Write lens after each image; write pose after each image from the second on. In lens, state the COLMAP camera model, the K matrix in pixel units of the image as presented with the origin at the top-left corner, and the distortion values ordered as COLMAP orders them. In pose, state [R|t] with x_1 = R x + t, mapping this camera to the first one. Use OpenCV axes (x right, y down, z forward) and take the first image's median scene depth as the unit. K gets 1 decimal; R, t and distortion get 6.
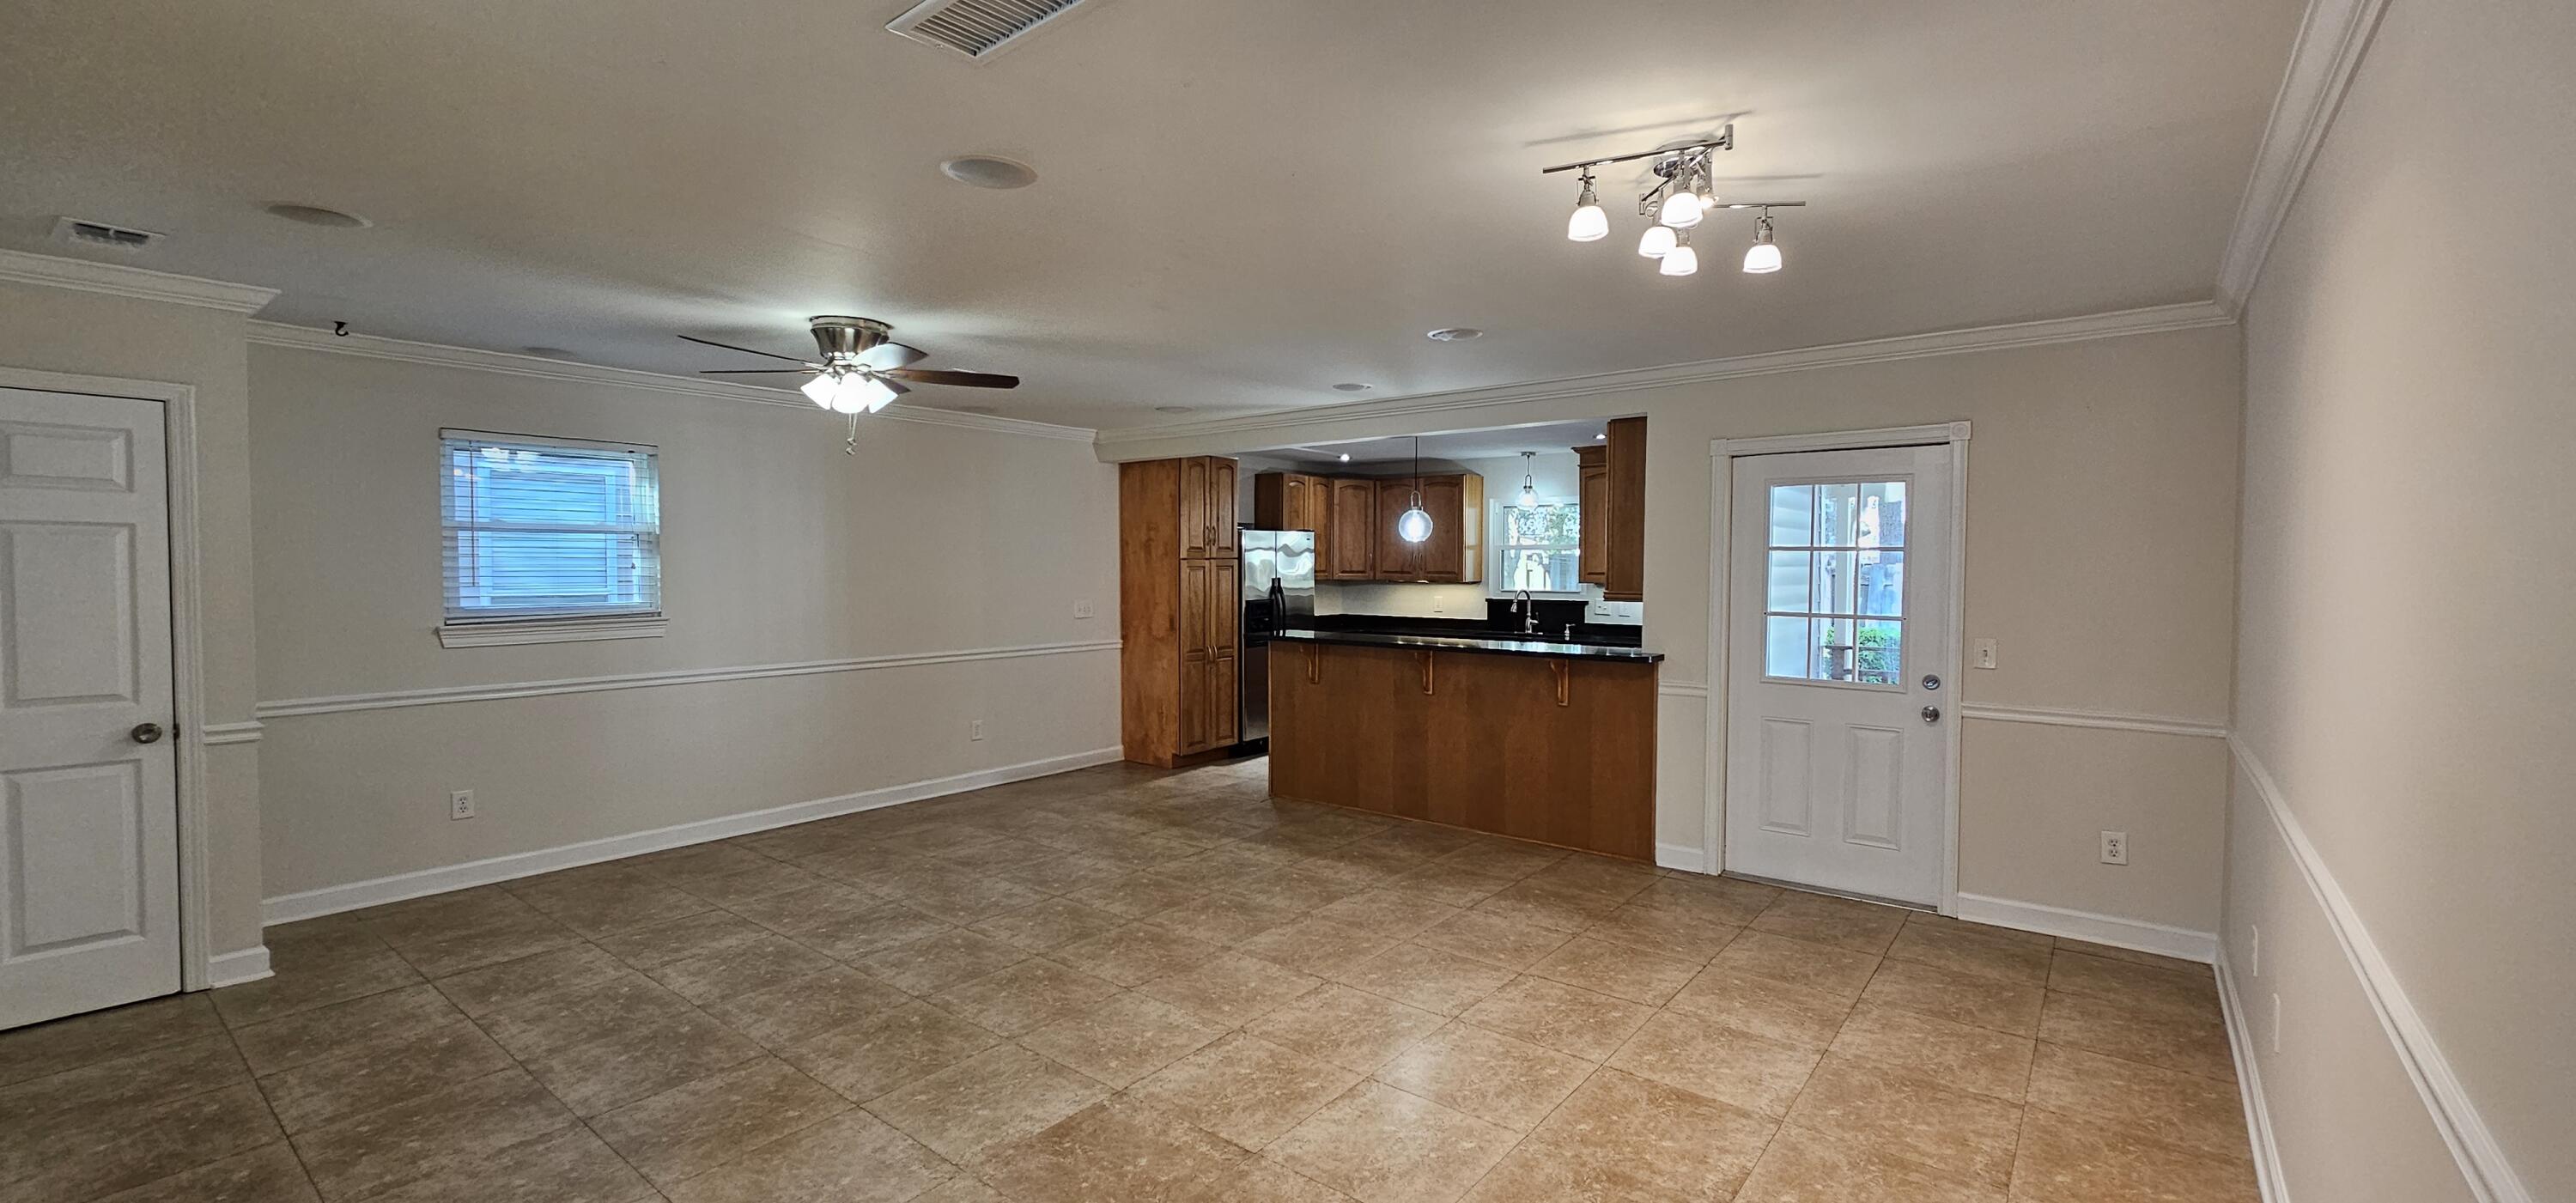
lens RADIAL K [[1051.8, 0, 1291.7], [0, 1051.8, 607.5], [0, 0, 1]] dist [0.001139, -0.001409]
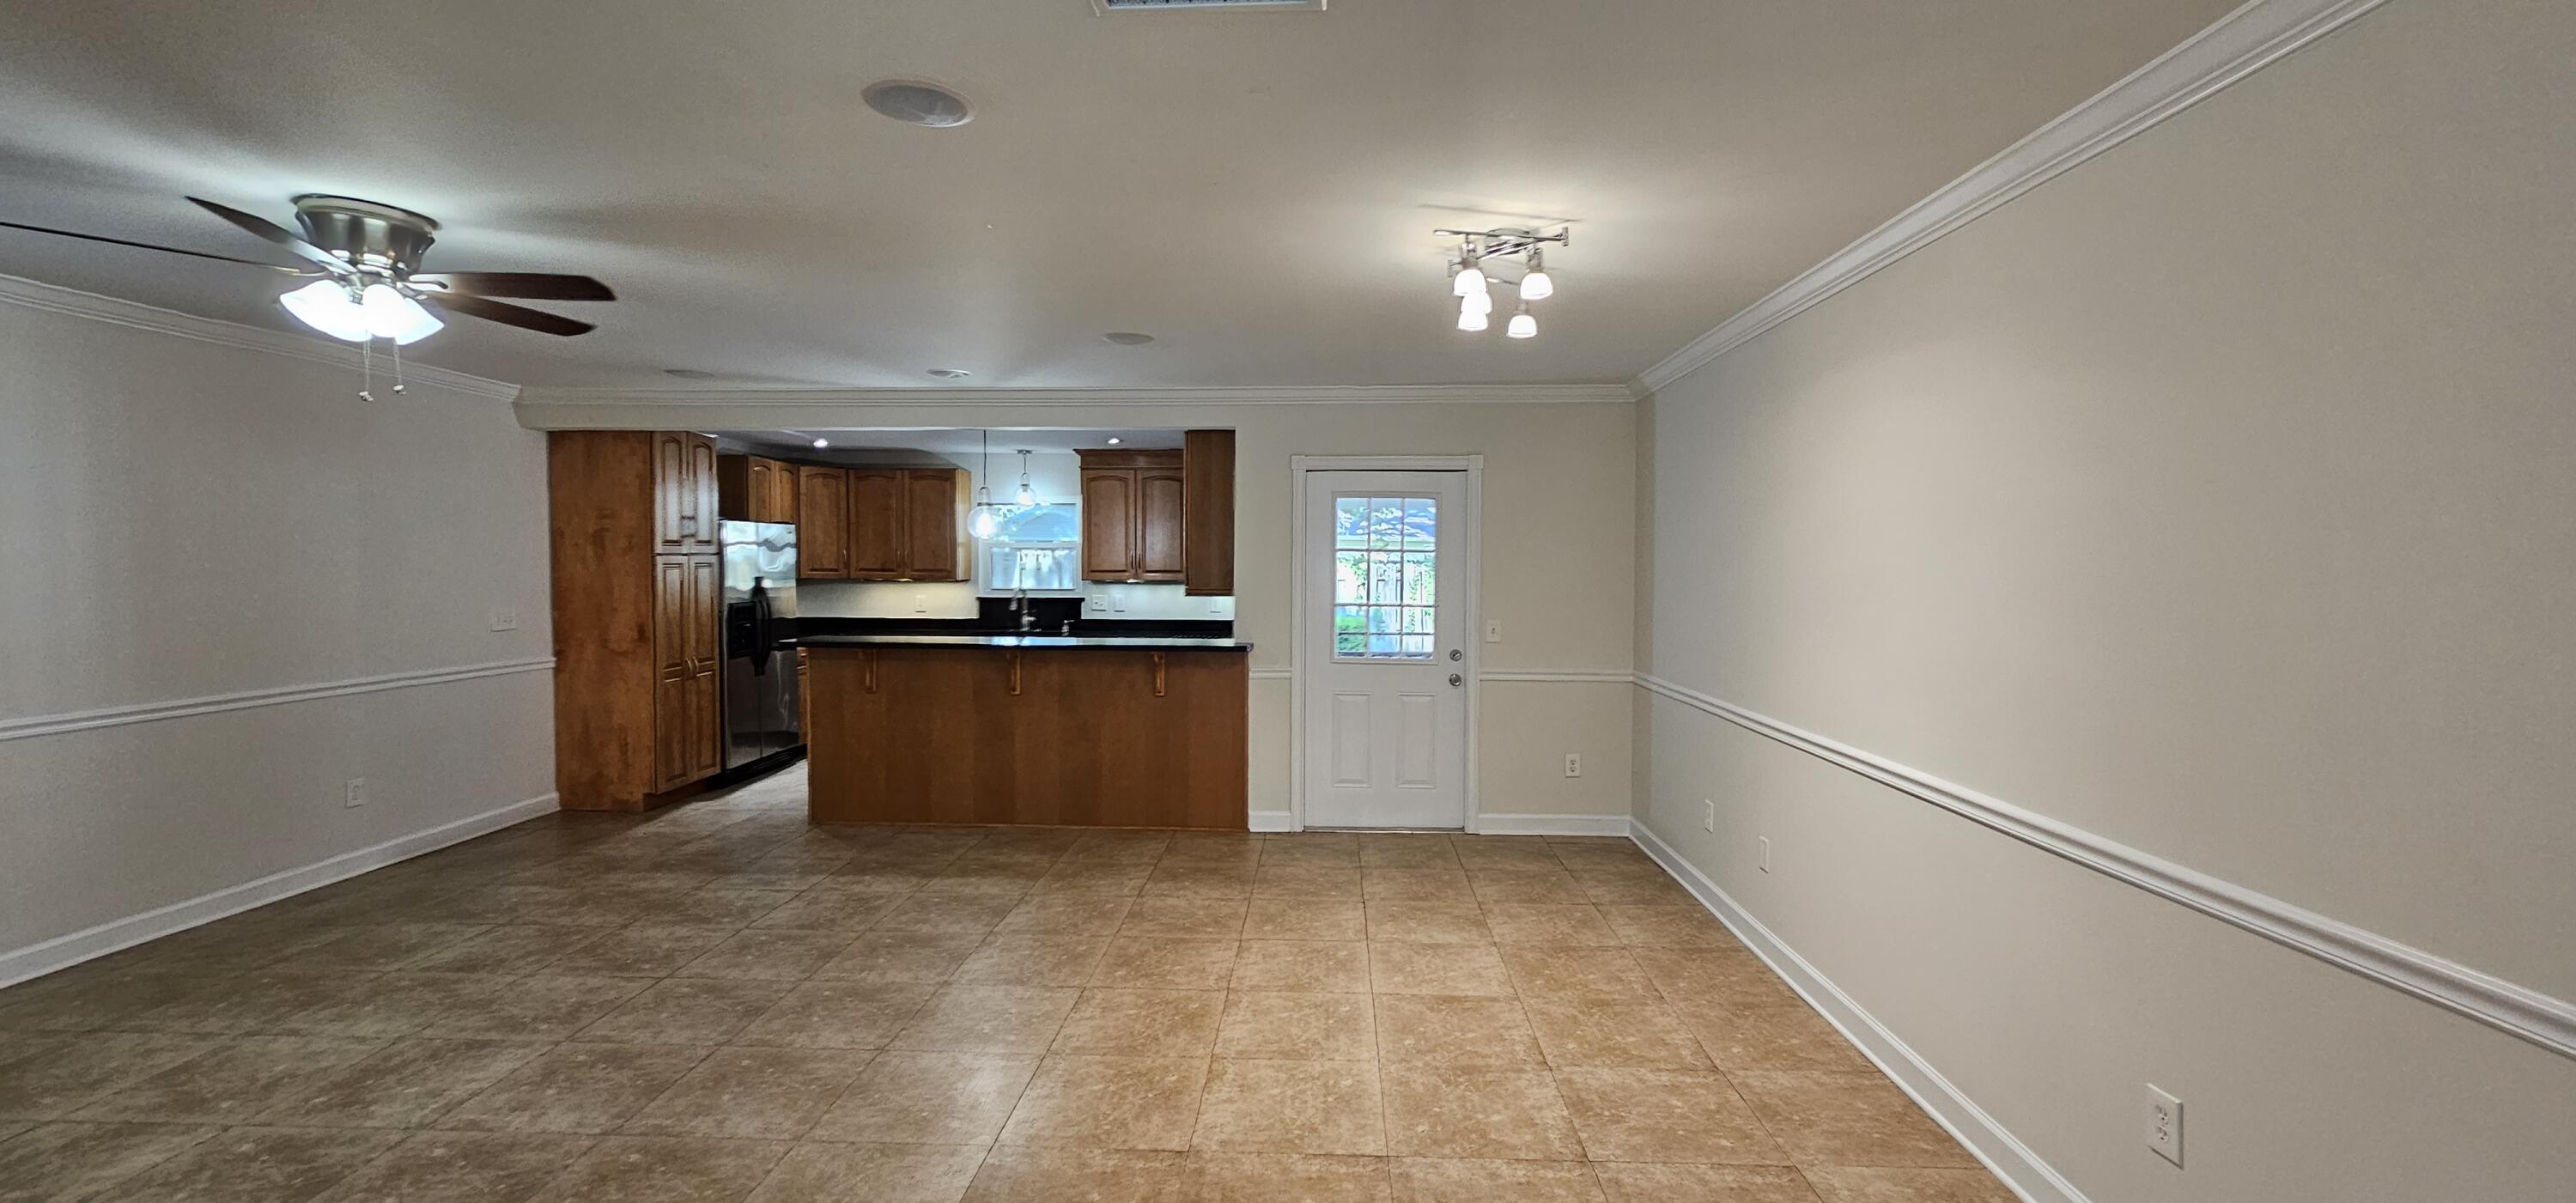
lens RADIAL K [[1051.8, 0, 1291.4], [0, 1051.8, 604.5], [0, 0, 1]] dist [0.001139, -0.001409]
pose [[0.807368, -0.021022, 0.589673, -0.282353], [0.021000, 0.999756, 0.006889, -0.003608], [-0.589674, 0.006821, 0.807612, 0.068260]]
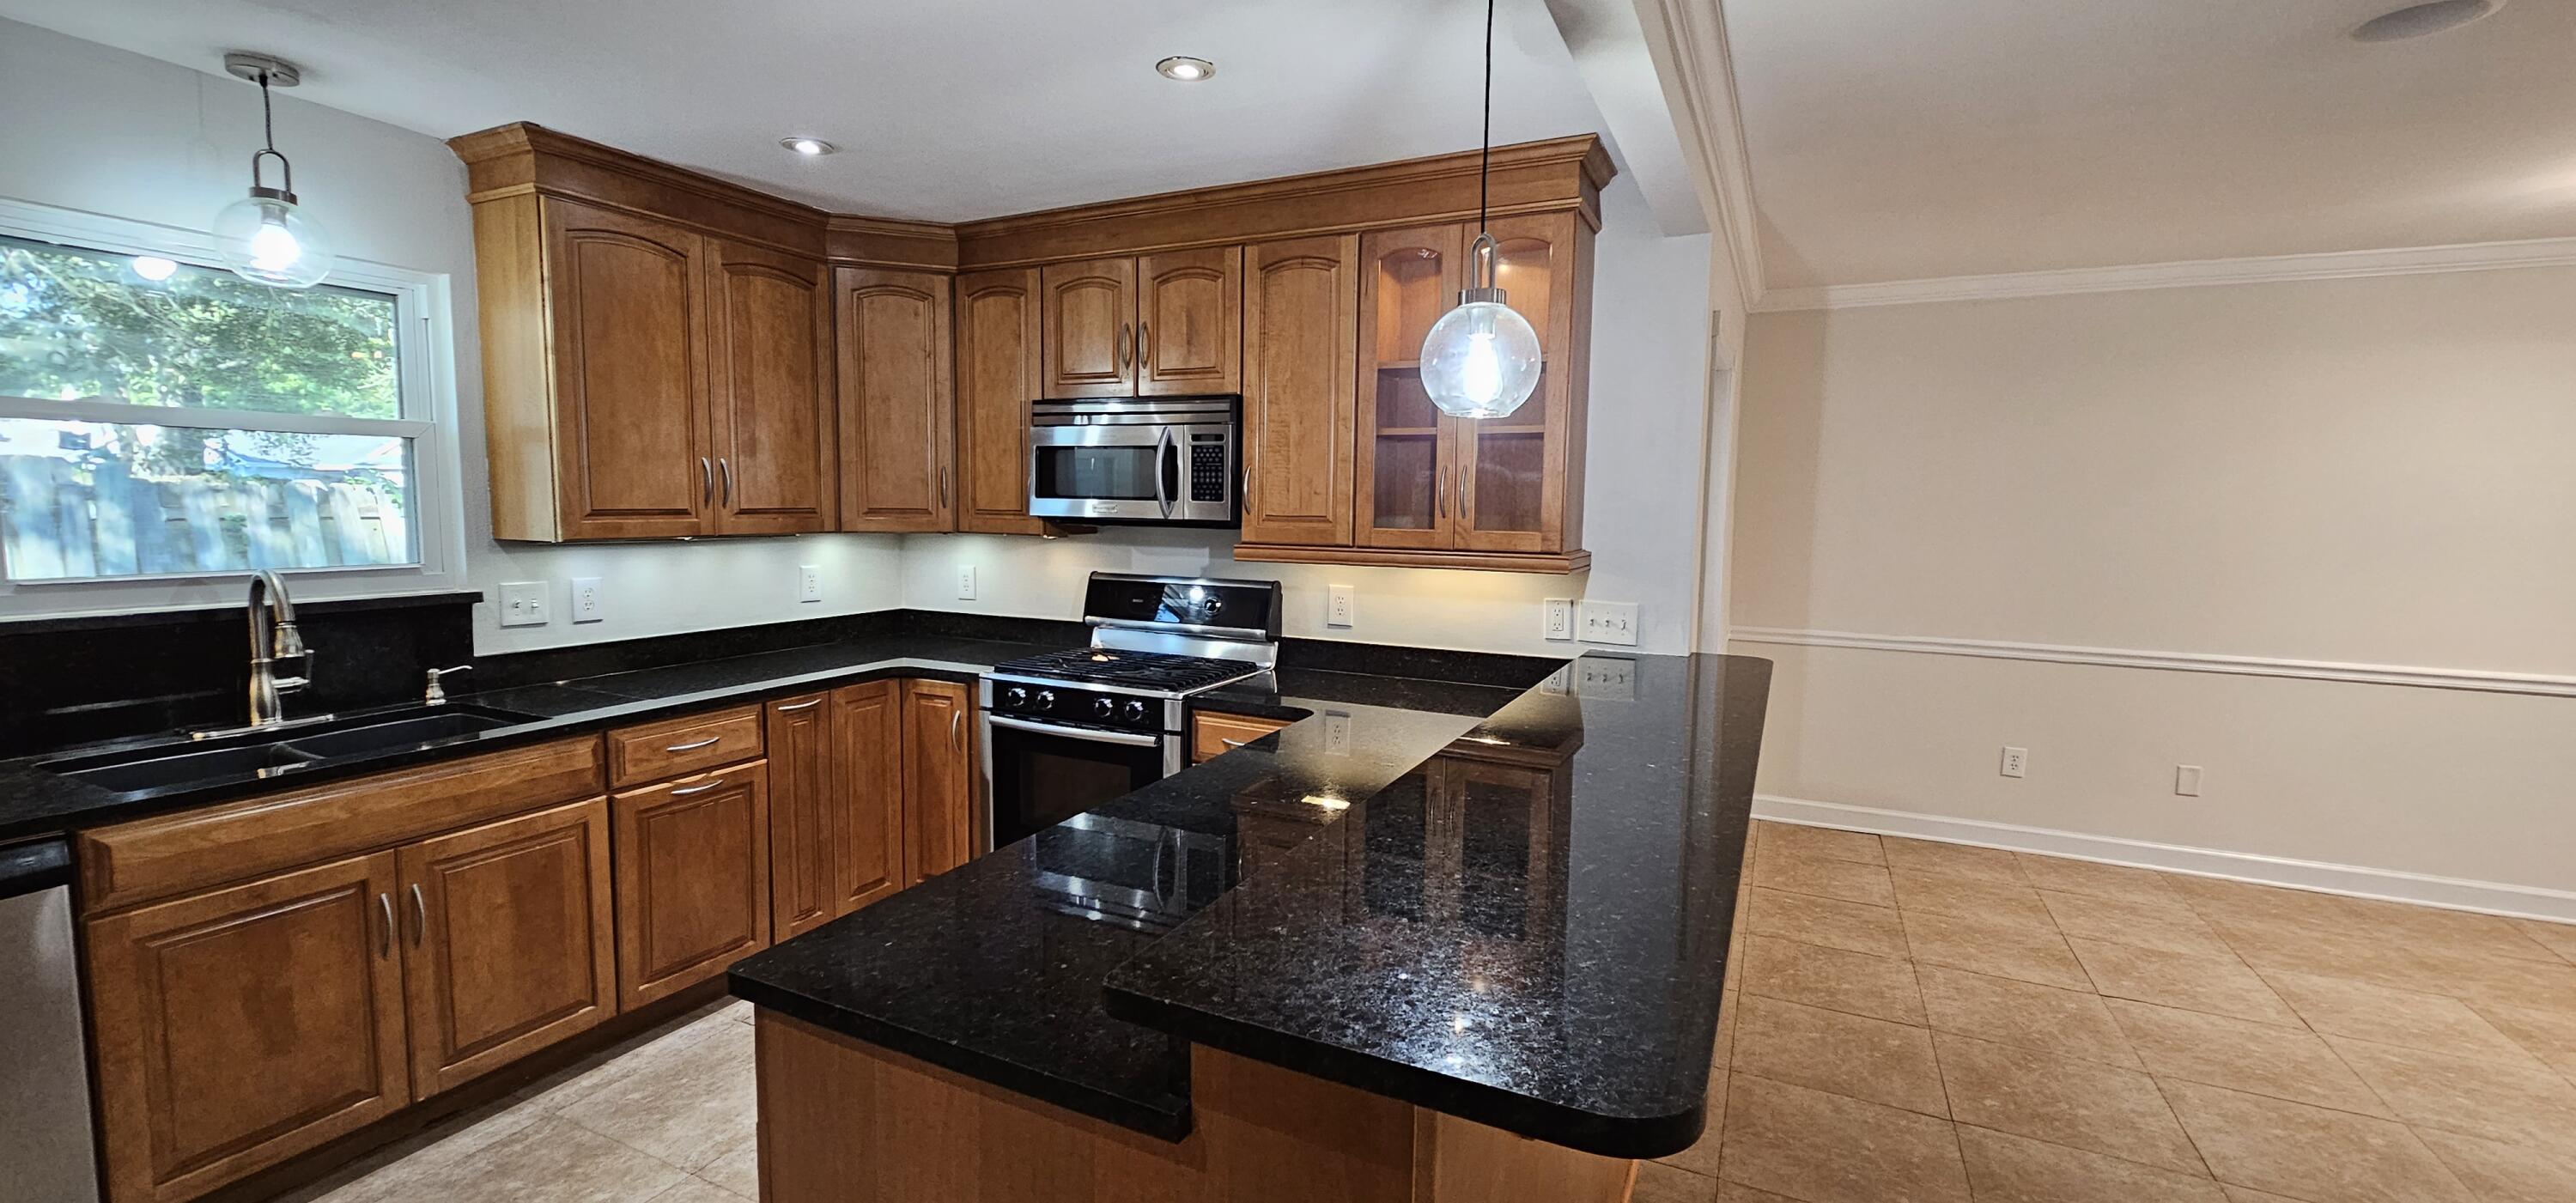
lens RADIAL K [[1051.8, 0, 1288.2], [0, 1051.8, 604.2], [0, 0, 1]] dist [0.001139, -0.001409]
pose [[-0.220865, -0.101762, 0.969981, -0.183855], [0.024345, 0.993657, 0.109789, -0.056413], [-0.975000, 0.047863, -0.216987, 1.389195]]
